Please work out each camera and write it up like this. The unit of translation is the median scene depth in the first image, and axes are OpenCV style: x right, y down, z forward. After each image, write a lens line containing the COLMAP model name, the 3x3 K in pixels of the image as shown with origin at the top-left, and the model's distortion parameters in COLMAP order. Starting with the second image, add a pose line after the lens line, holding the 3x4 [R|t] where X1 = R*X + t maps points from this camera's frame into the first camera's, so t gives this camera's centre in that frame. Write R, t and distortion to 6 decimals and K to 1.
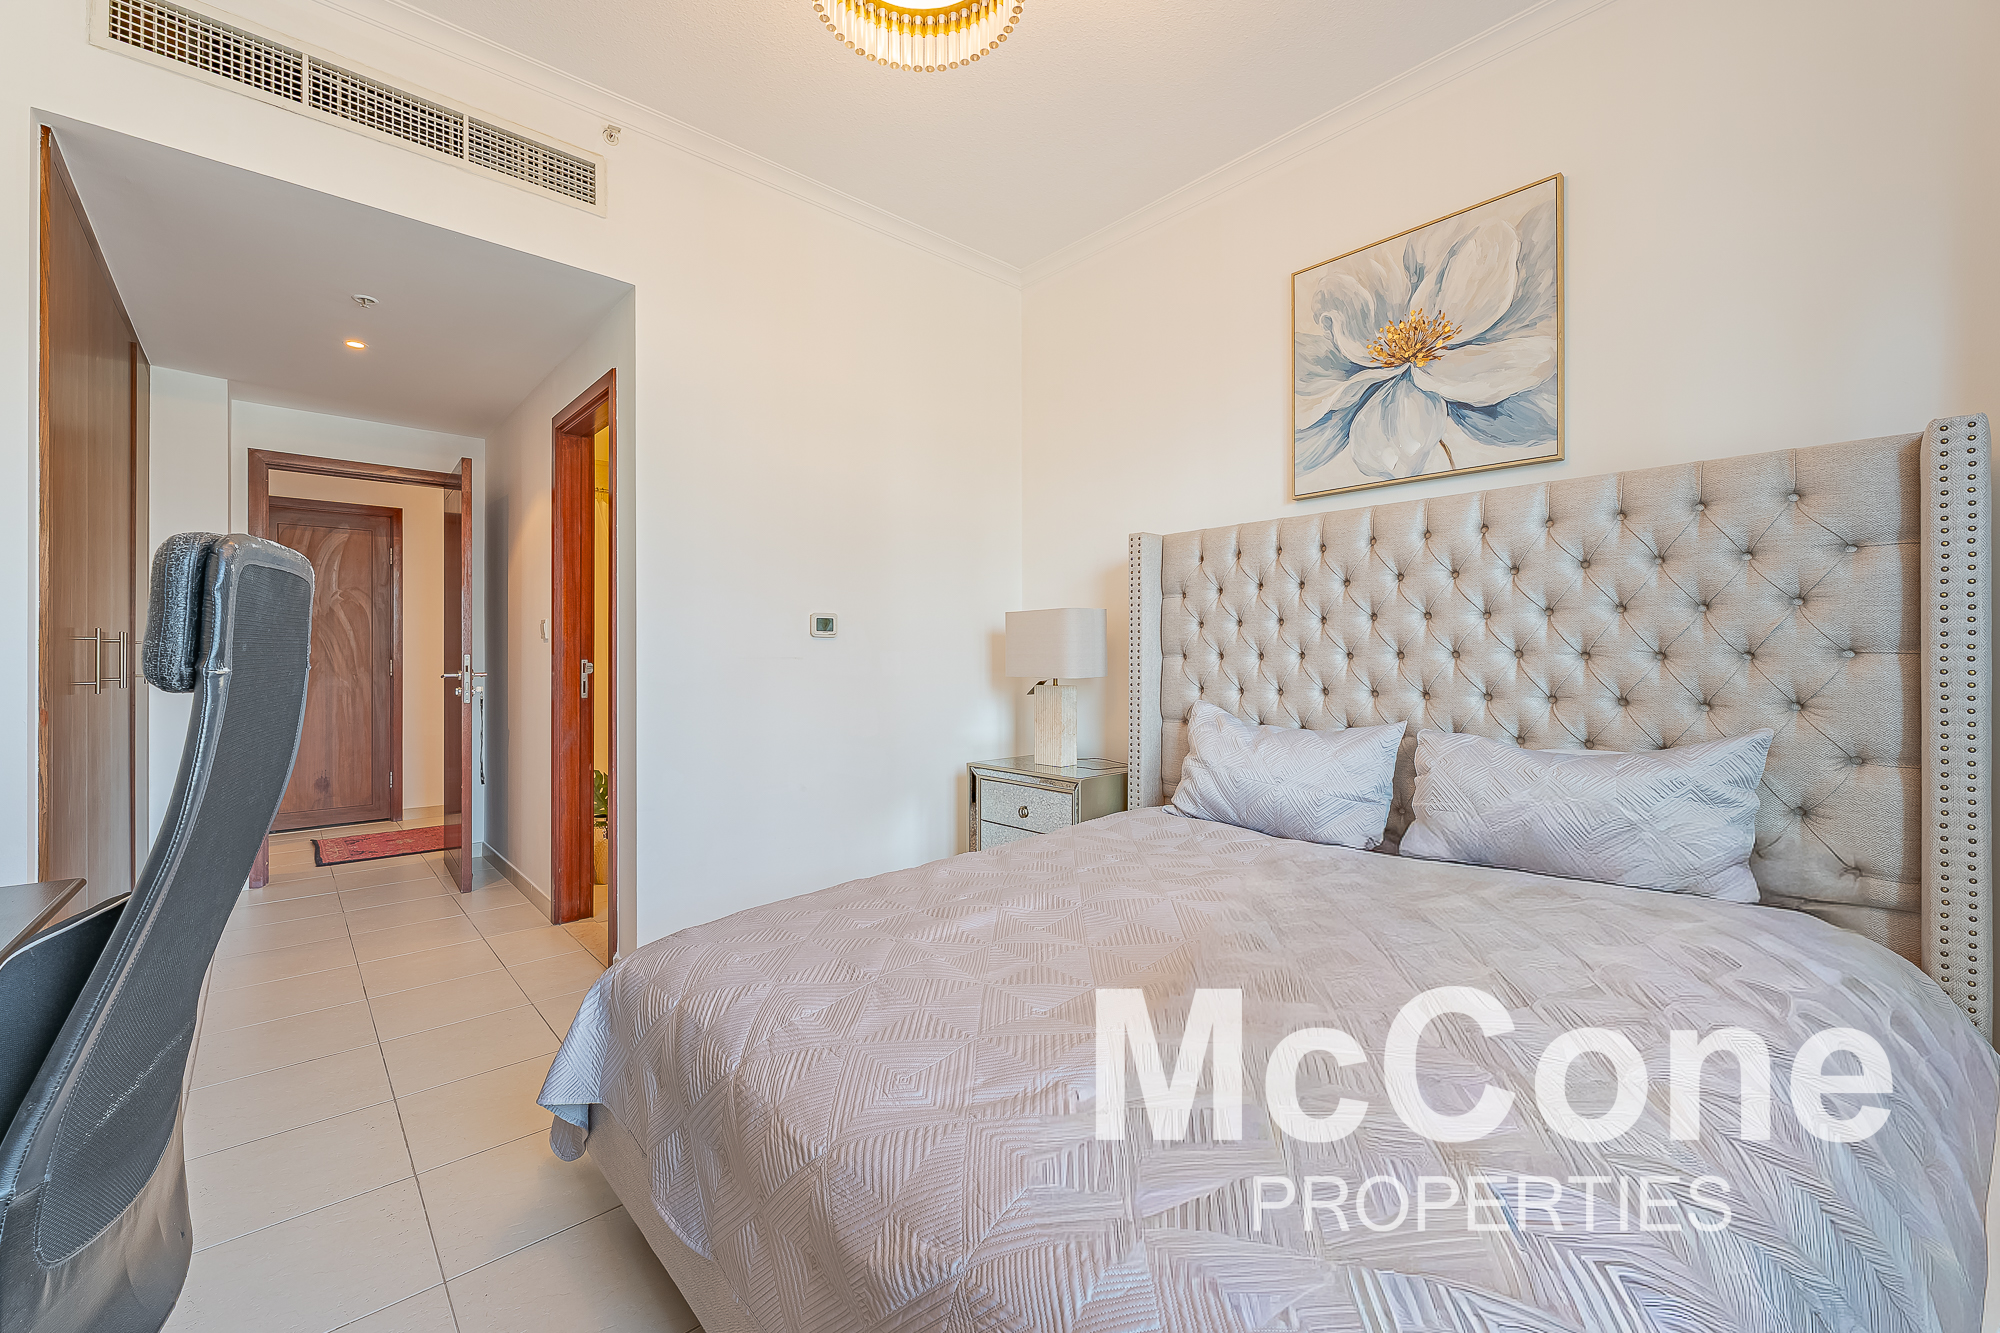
lens RADIAL K [[812.8, 0, 1000.9], [0, 812.8, 658.4], [0, 0, 1]] dist [-0.004486, 0.000522]
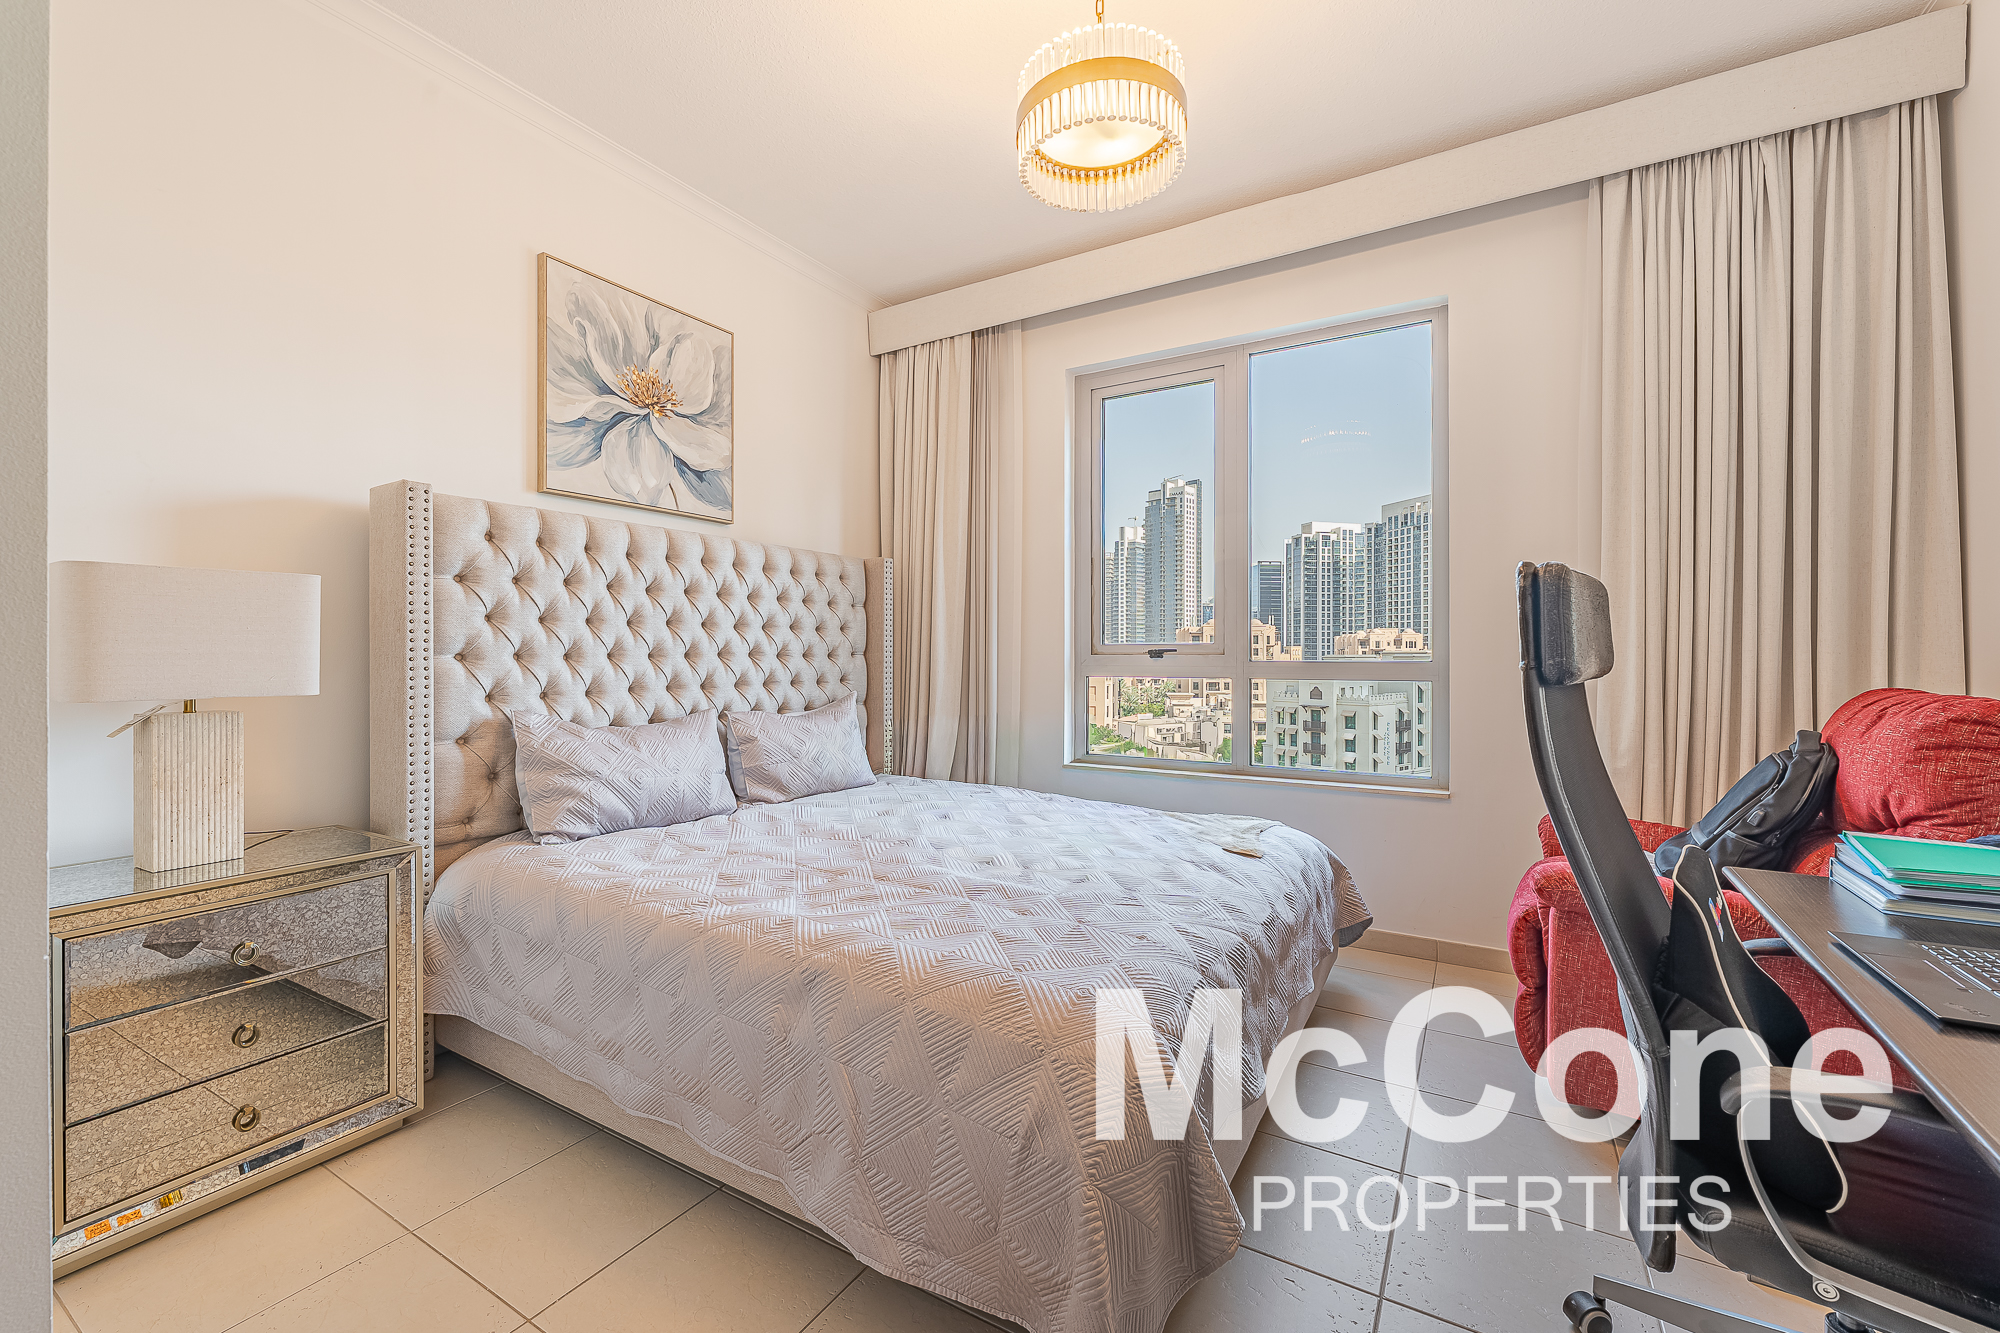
lens RADIAL K [[812.8, 0, 1011.3], [0, 812.8, 651.1], [0, 0, 1]] dist [-0.004486, 0.000522]
pose [[-0.306152, 0.009887, 0.951931, -0.775986], [0.007579, 0.999940, -0.007948, 0.001585], [-0.951952, 0.004782, -0.306208, 0.855438]]
